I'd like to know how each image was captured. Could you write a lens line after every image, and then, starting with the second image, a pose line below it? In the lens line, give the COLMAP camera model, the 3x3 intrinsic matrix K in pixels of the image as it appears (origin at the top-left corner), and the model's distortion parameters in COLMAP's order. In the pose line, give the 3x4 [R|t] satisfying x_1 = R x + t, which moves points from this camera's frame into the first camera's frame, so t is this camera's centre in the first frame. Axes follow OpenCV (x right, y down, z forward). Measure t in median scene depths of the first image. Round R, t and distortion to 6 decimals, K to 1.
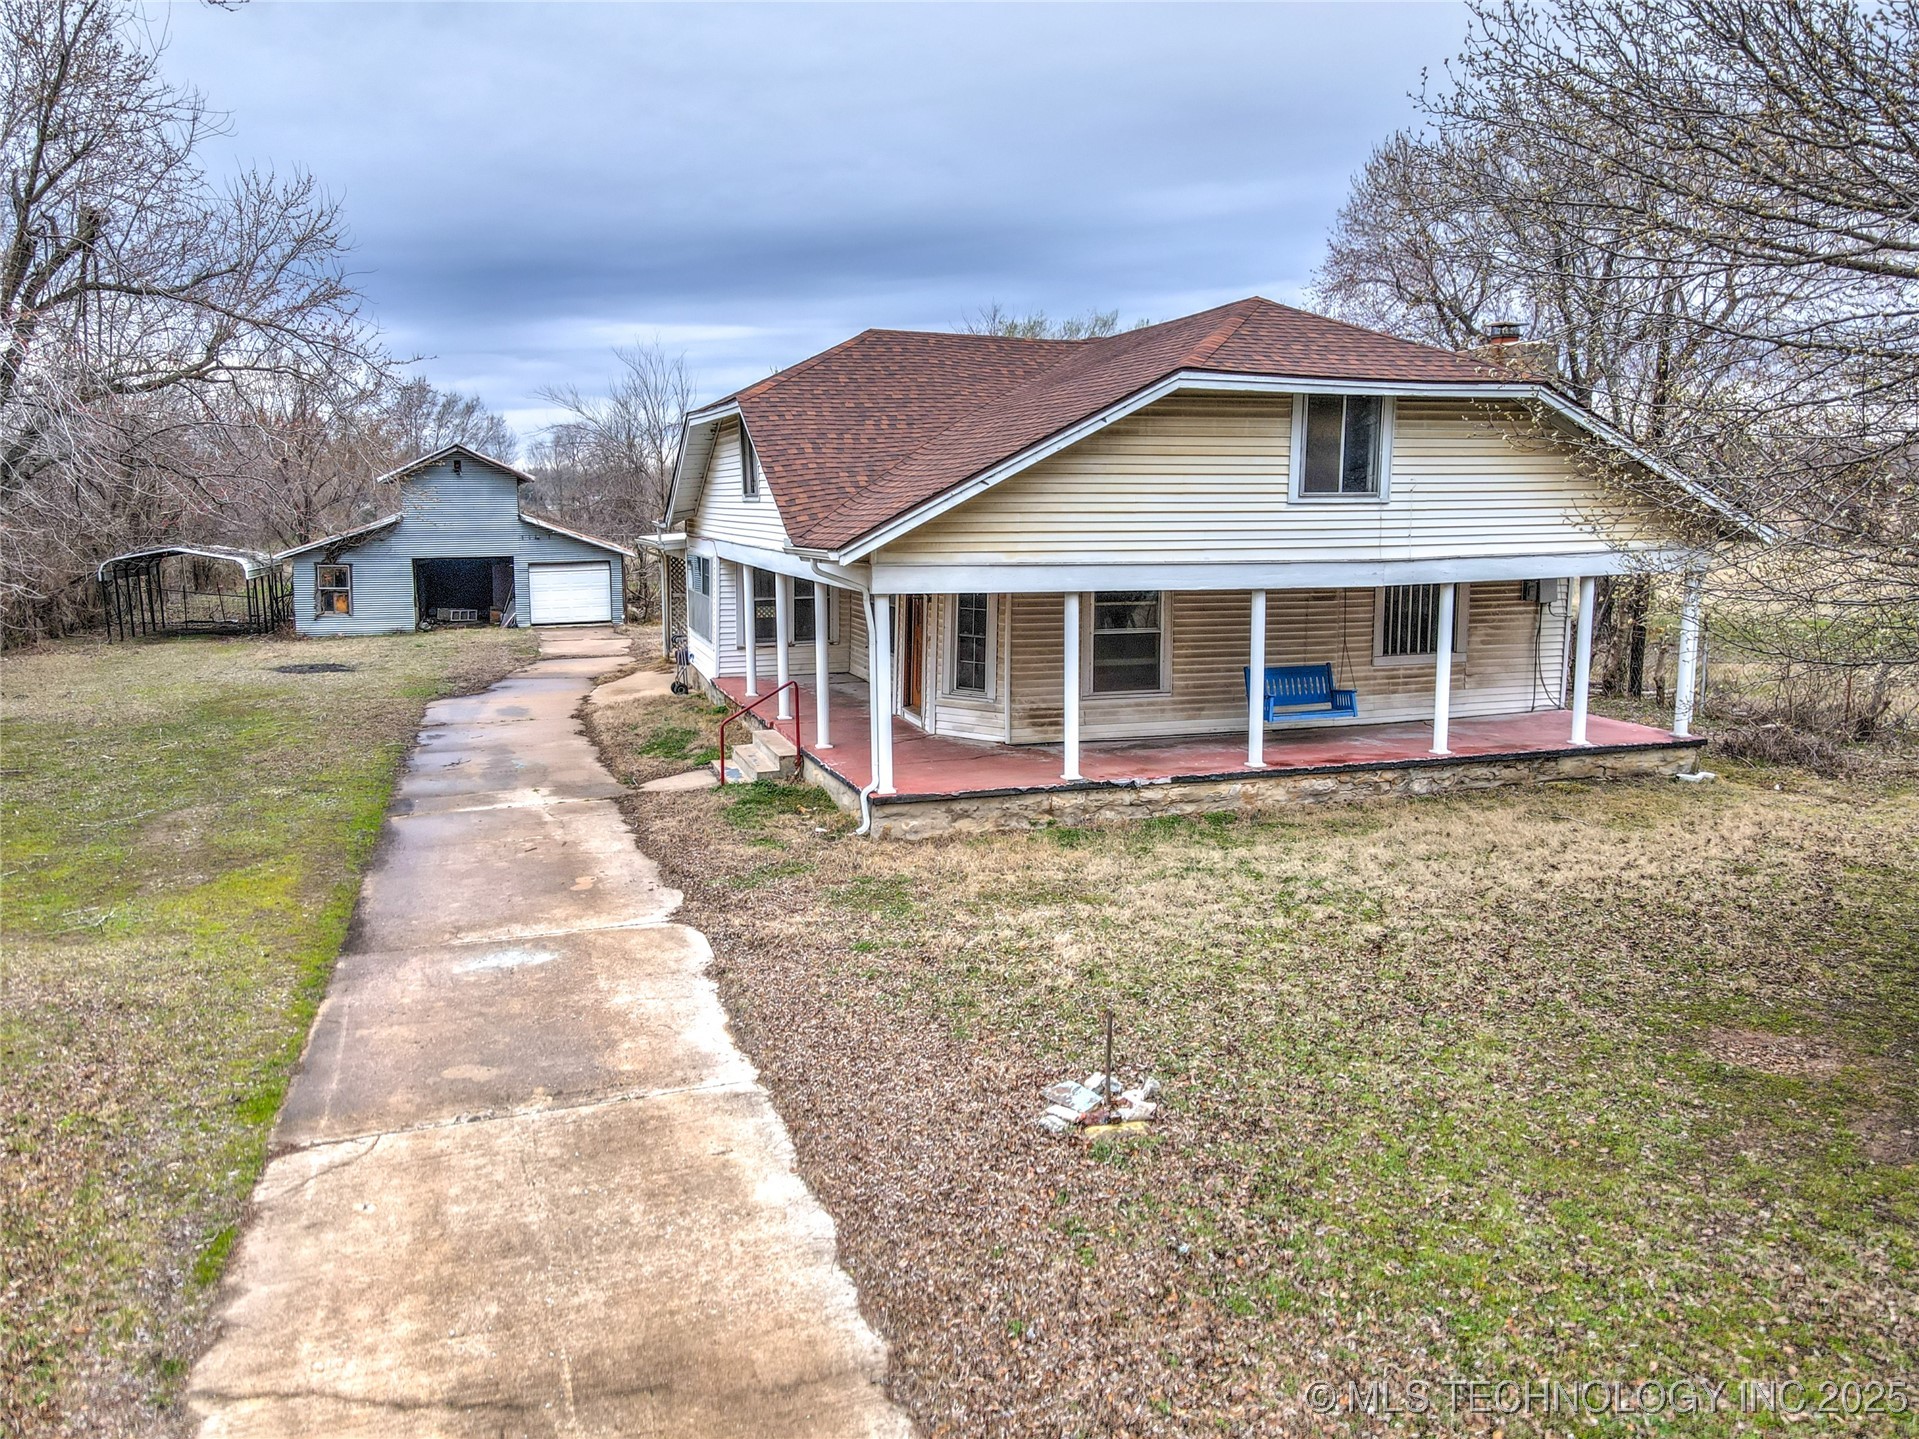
lens RADIAL K [[1411.3, 0, 954.0], [0, 1411.3, 725.8], [0, 0, 1]] dist [0.018050, -0.001745]
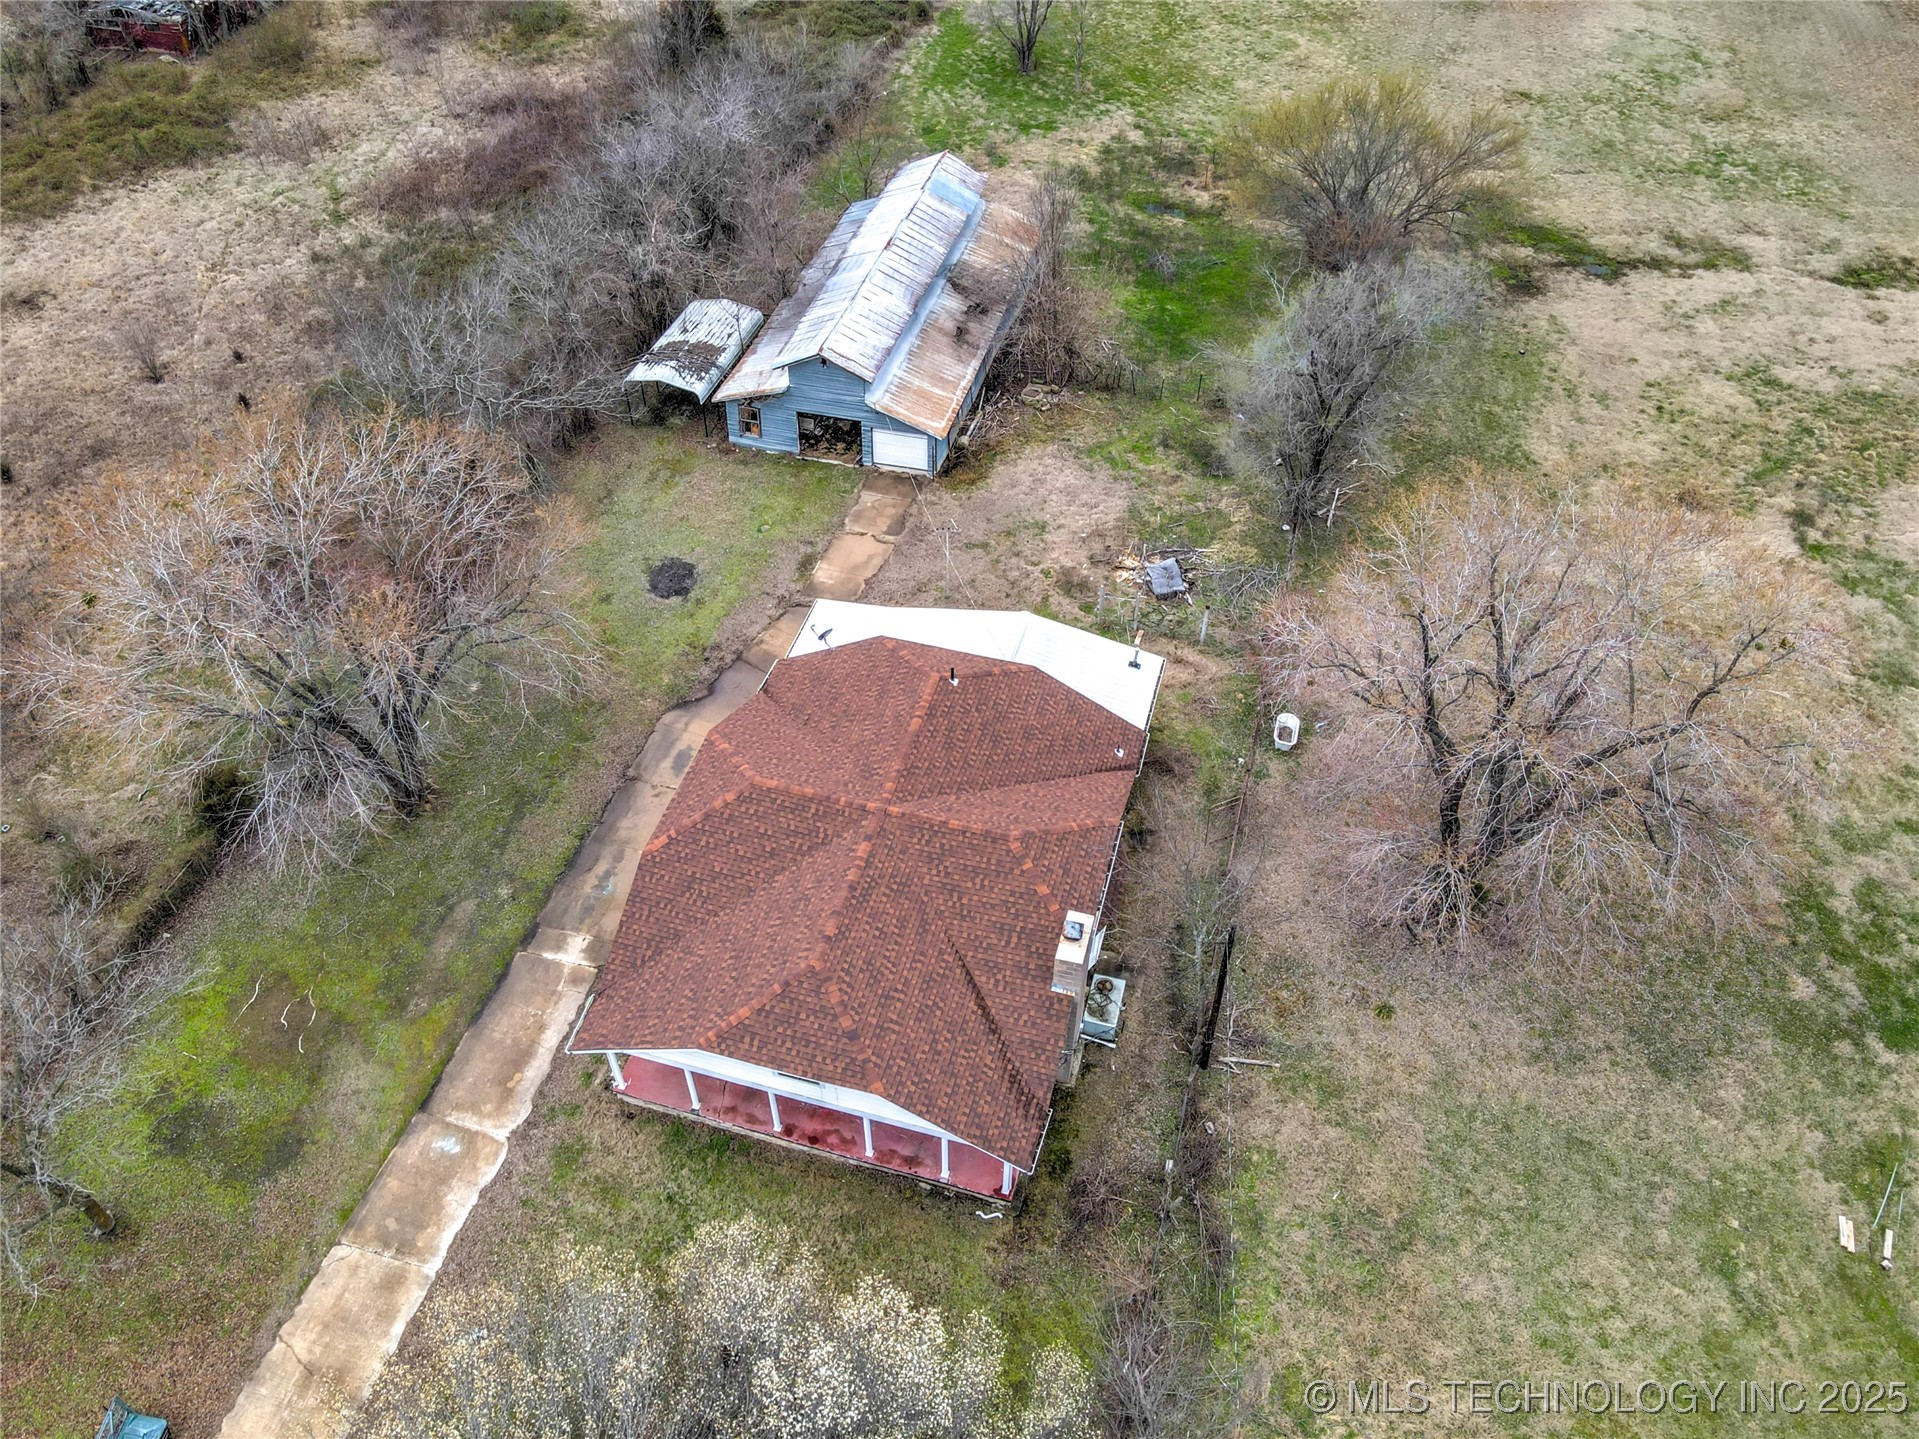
lens RADIAL K [[1411.3, 0, 950.2], [0, 1411.3, 718.4], [0, 0, 1]] dist [0.018050, -0.001745]
pose [[0.827338, 0.405246, -0.388958, 1.158702], [-0.097282, 0.785371, 0.611333, -2.081067], [0.553217, -0.467940, 0.689190, -0.109634]]
